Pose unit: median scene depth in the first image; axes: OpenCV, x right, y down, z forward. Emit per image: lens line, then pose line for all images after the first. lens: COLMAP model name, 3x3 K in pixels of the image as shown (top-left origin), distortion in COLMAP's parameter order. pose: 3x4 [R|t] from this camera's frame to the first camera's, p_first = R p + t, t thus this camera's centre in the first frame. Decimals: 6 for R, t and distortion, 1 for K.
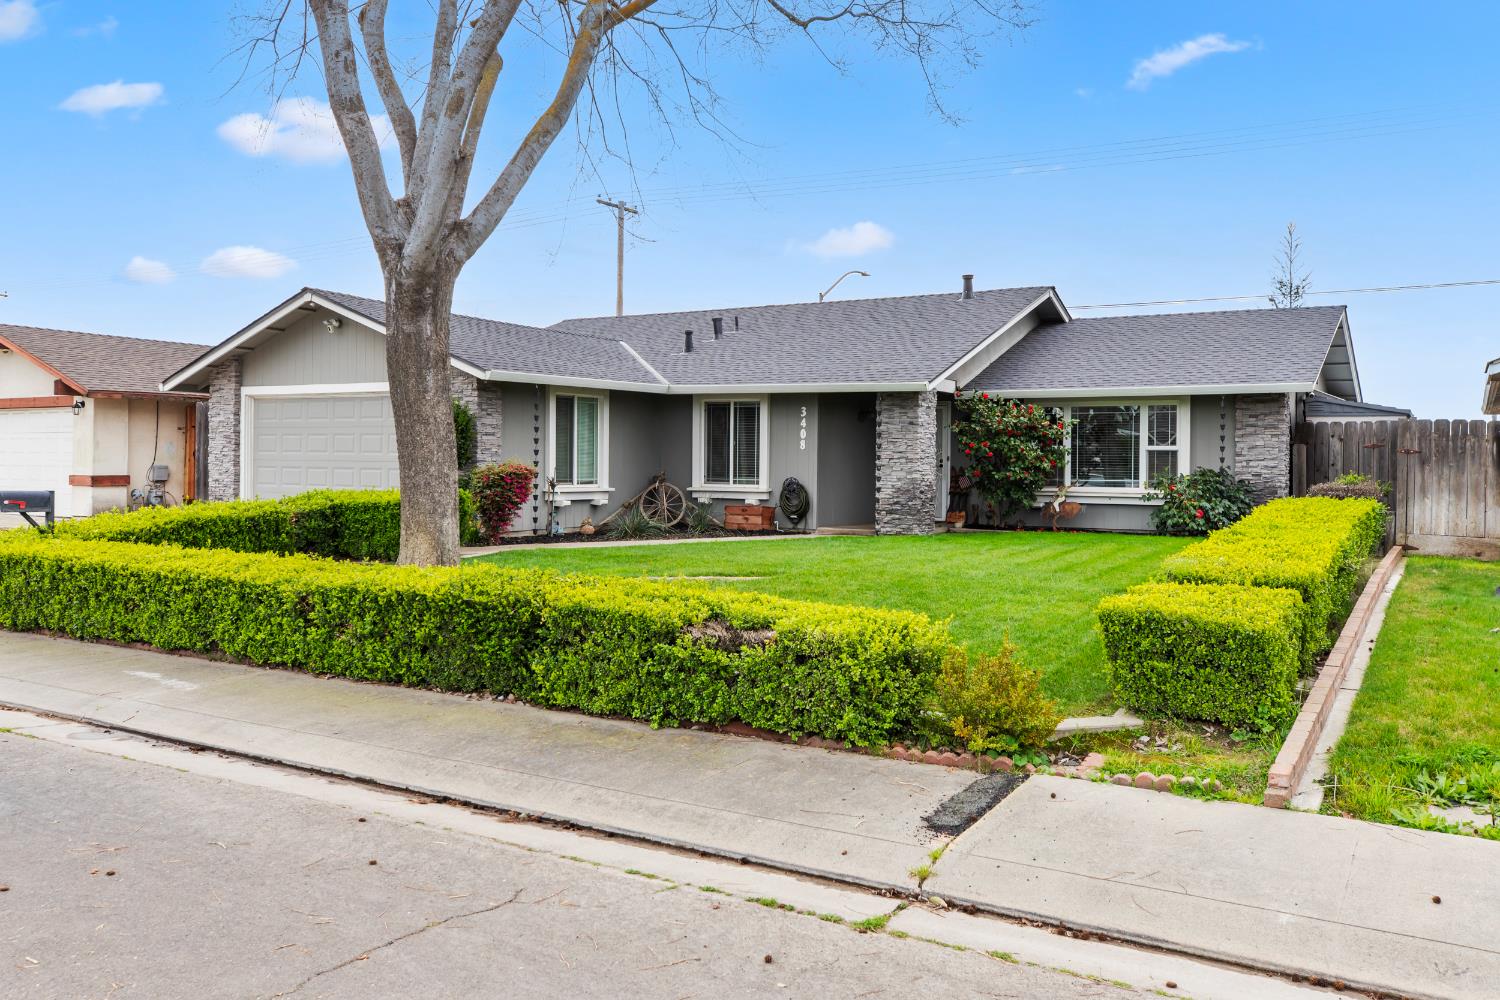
lens RADIAL K [[1202.7, 0, 737.0], [0, 1202.7, 459.8], [0, 0, 1]] dist [-0.012350, -0.001068]
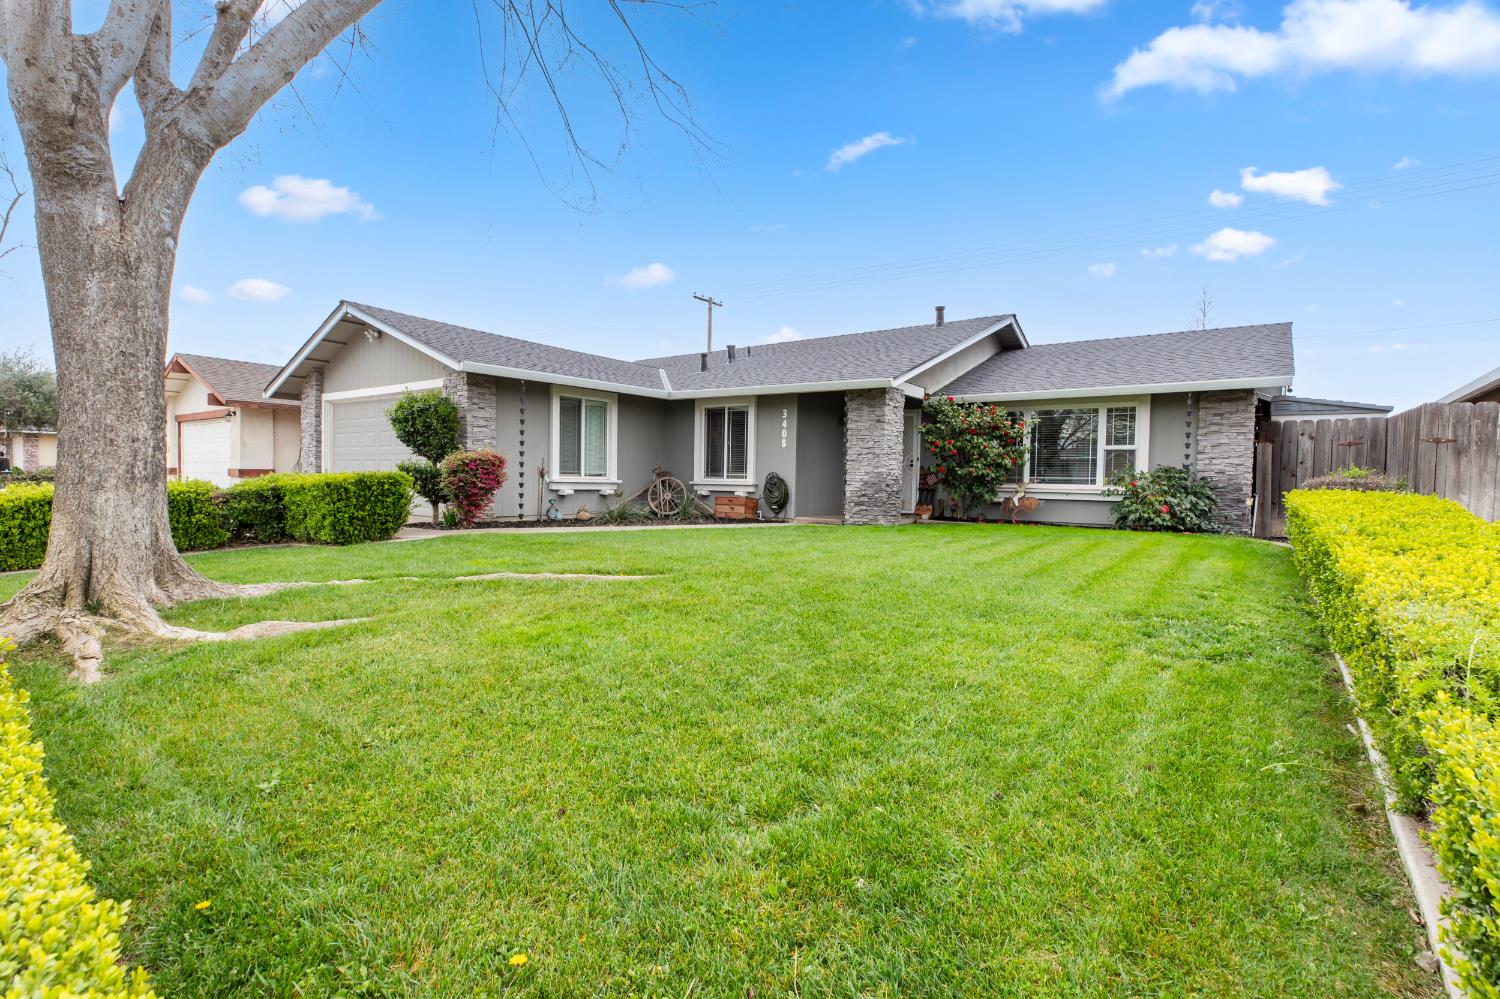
lens RADIAL K [[688.3, 0, 750.0], [0, 688.3, 499.5], [0, 0, 1]] dist [-0.001013, -0.000226]
pose [[0.995558, 0.012822, -0.093270, 0.085554], [-0.010022, 0.999487, 0.030426, 0.021090], [0.093612, -0.029356, 0.995176, 0.363156]]
